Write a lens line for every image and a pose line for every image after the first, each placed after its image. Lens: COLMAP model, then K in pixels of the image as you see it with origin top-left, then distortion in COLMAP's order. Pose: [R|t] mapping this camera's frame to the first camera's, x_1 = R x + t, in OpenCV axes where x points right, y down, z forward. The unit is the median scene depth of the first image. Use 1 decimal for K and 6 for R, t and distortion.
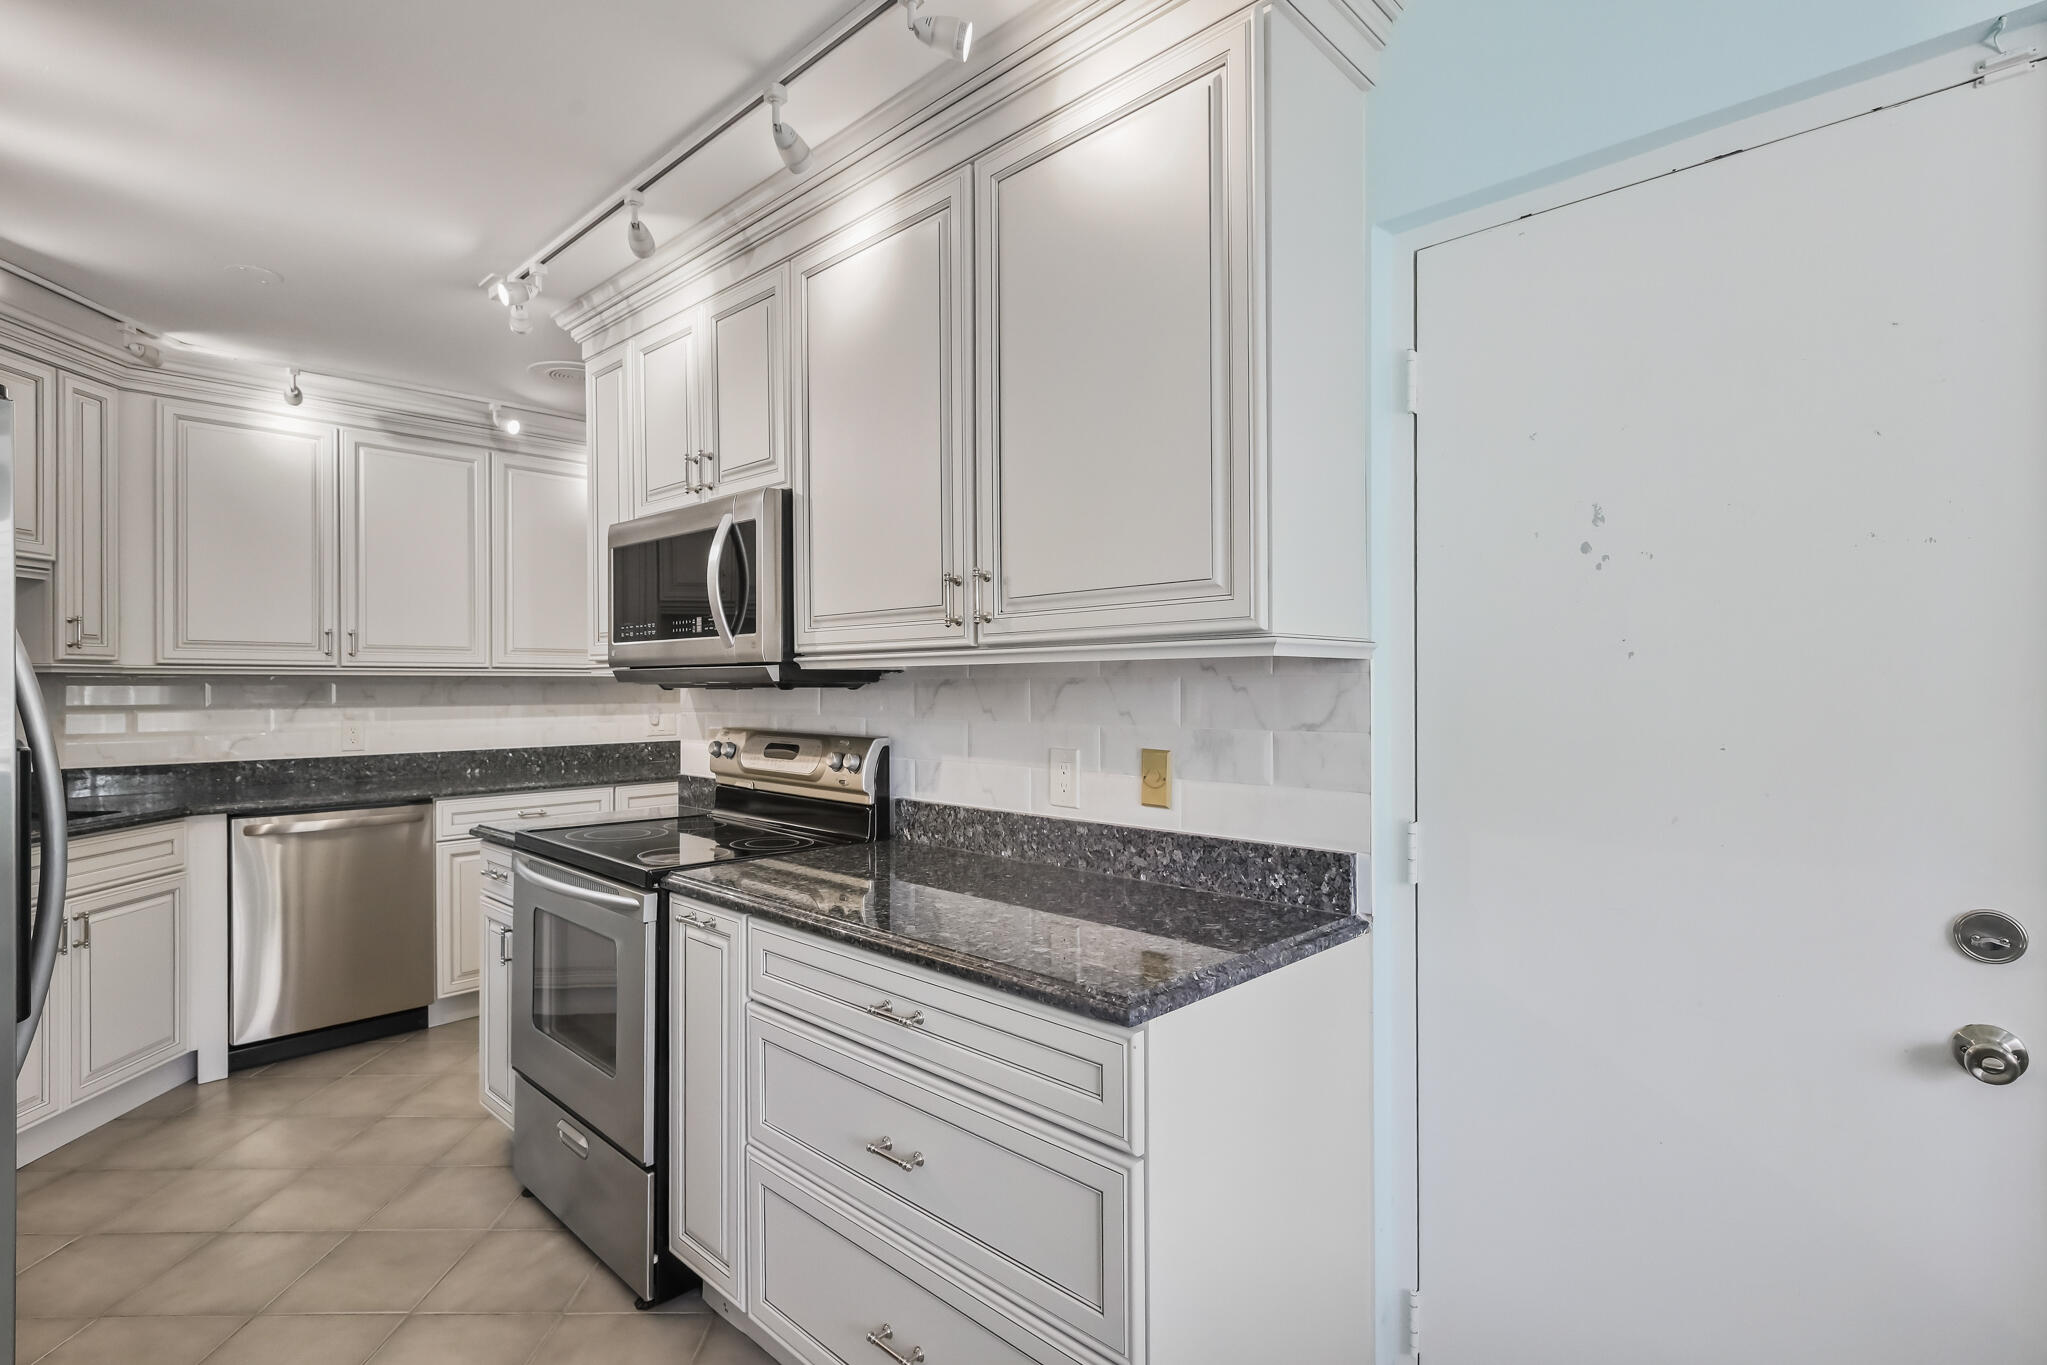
lens RADIAL K [[1014.3, 0, 985.9], [0, 1014.3, 684.4], [0, 0, 1]] dist [0.010051, -0.003773]
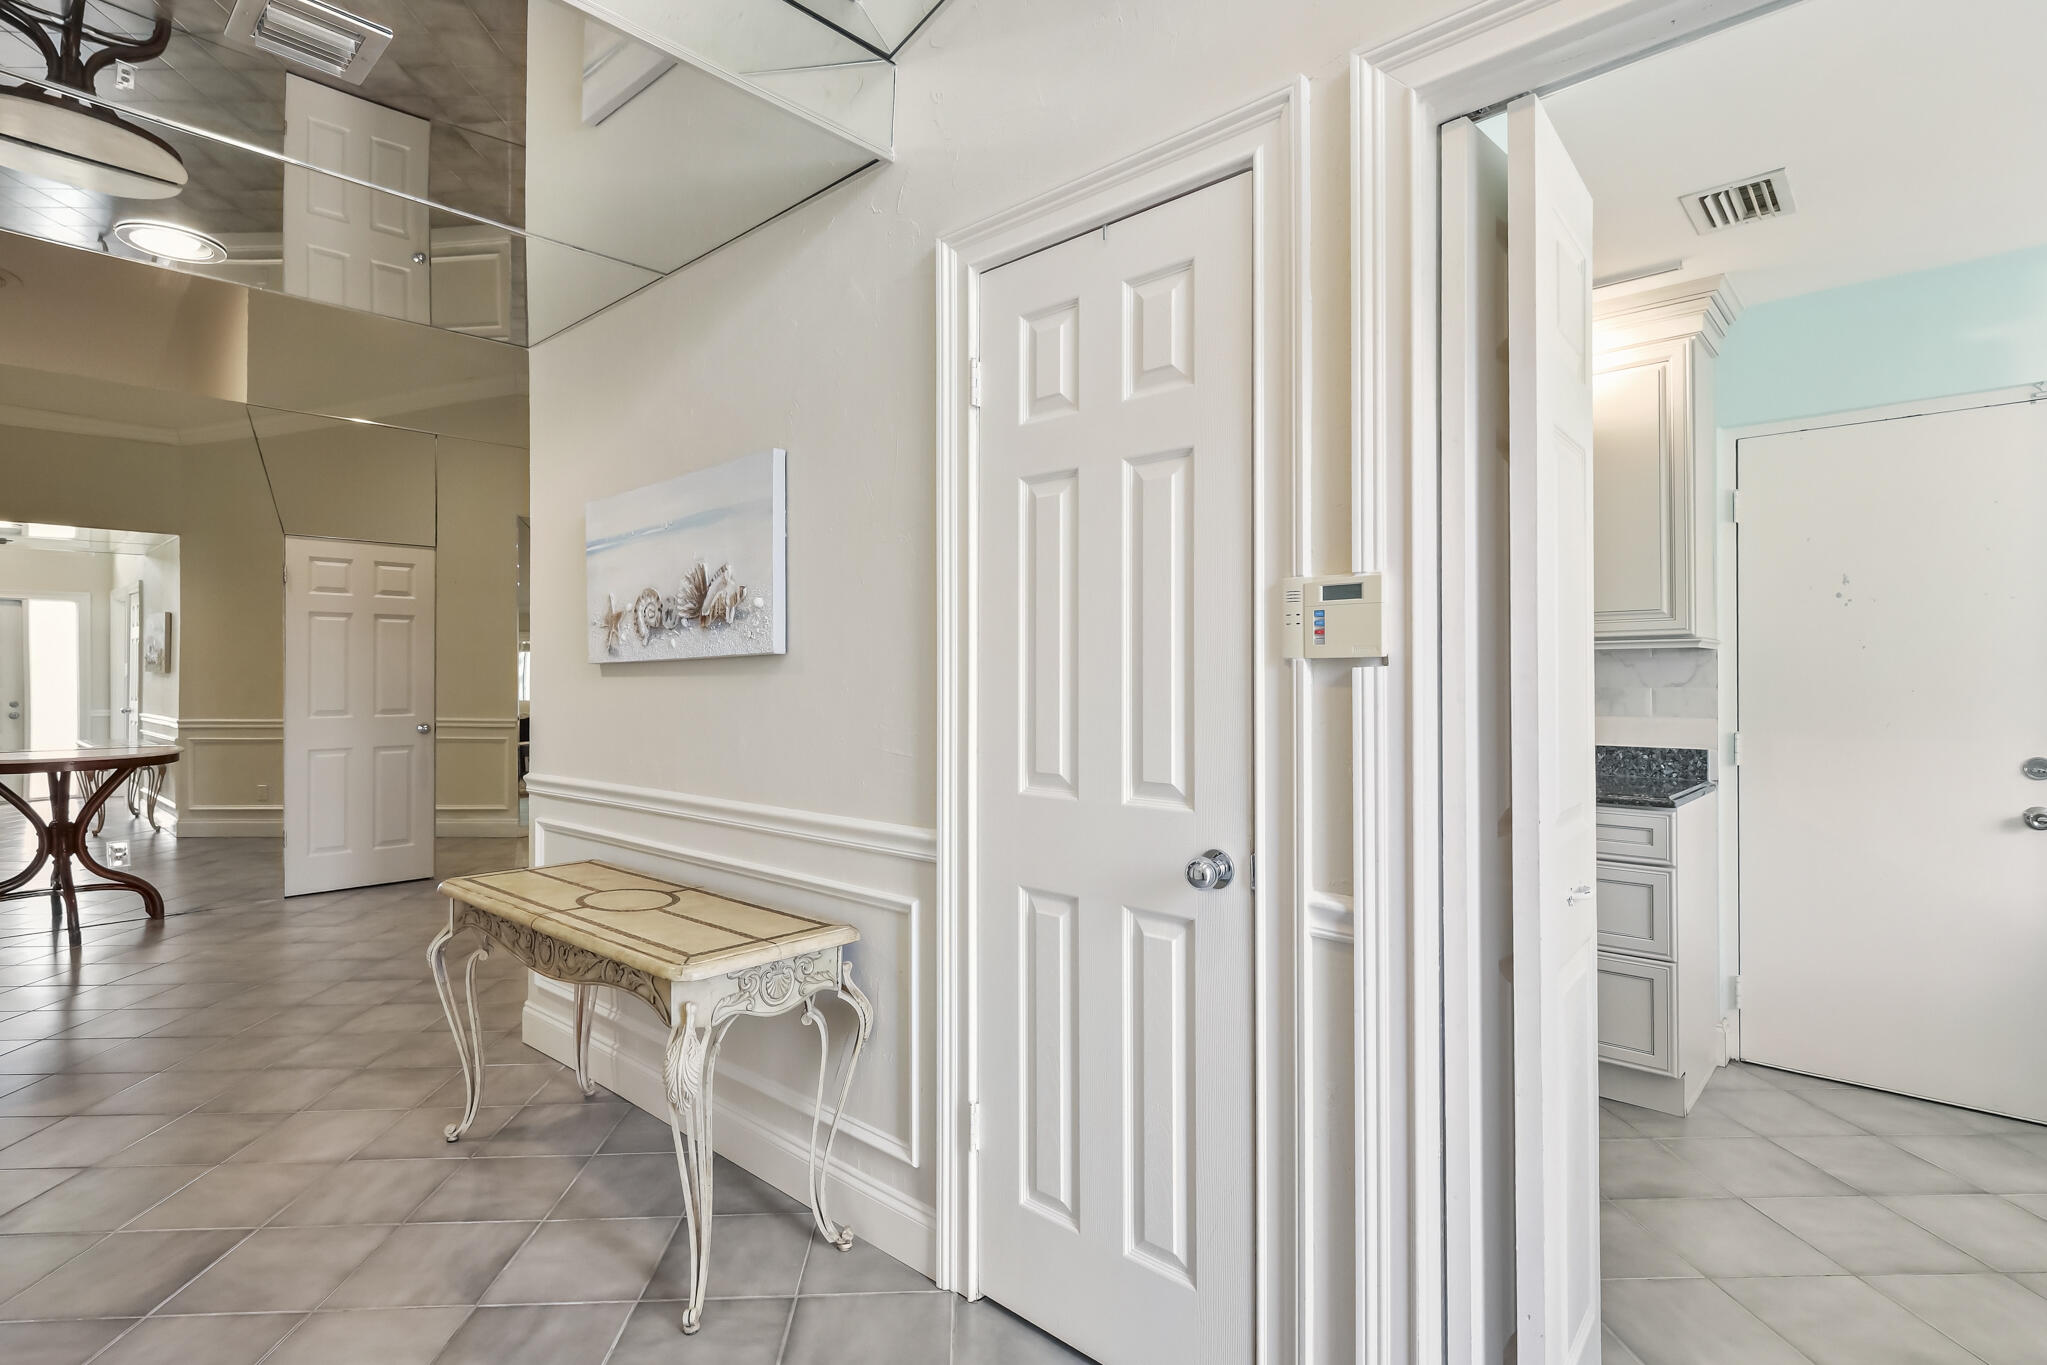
lens RADIAL K [[1014.3, 0, 996.1], [0, 1014.3, 675.4], [0, 0, 1]] dist [0.010051, -0.003773]
pose [[0.999503, 0.003146, 0.031365, -0.780572], [-0.002959, 0.999978, -0.006005, 0.029744], [-0.031384, 0.005909, 0.999490, -0.666139]]
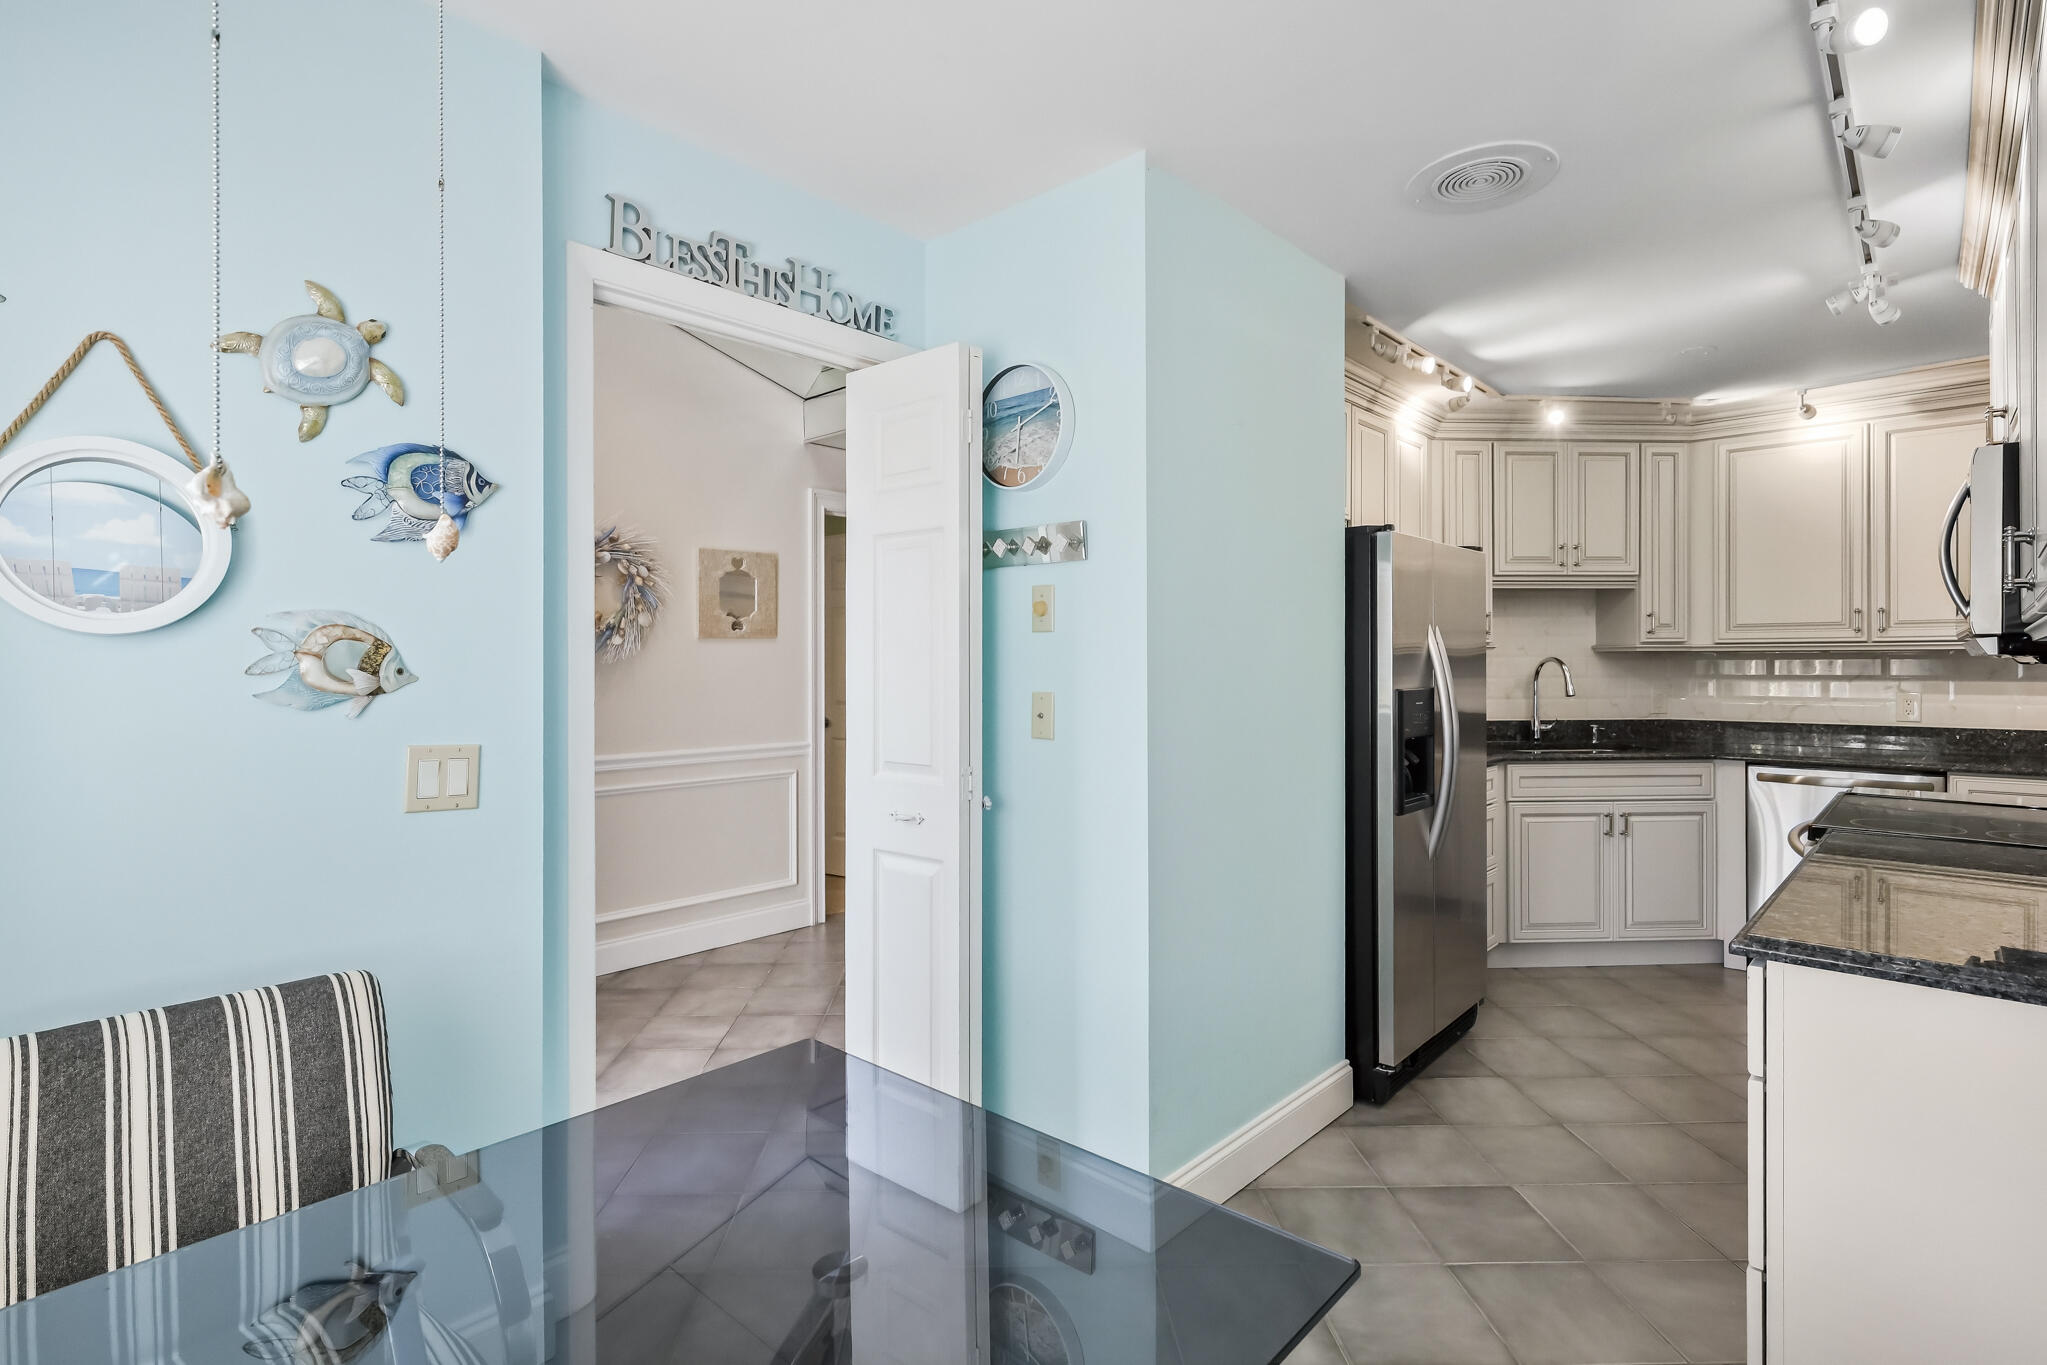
lens RADIAL K [[1014.3, 0, 1013.3], [0, 1014.3, 679.1], [0, 0, 1]] dist [0.010051, -0.003773]
pose [[0.031062, 0.016435, -0.999382, 0.682664], [0.006819, 0.999838, 0.016654, -0.003005], [0.999494, -0.007332, 0.030945, 0.075197]]
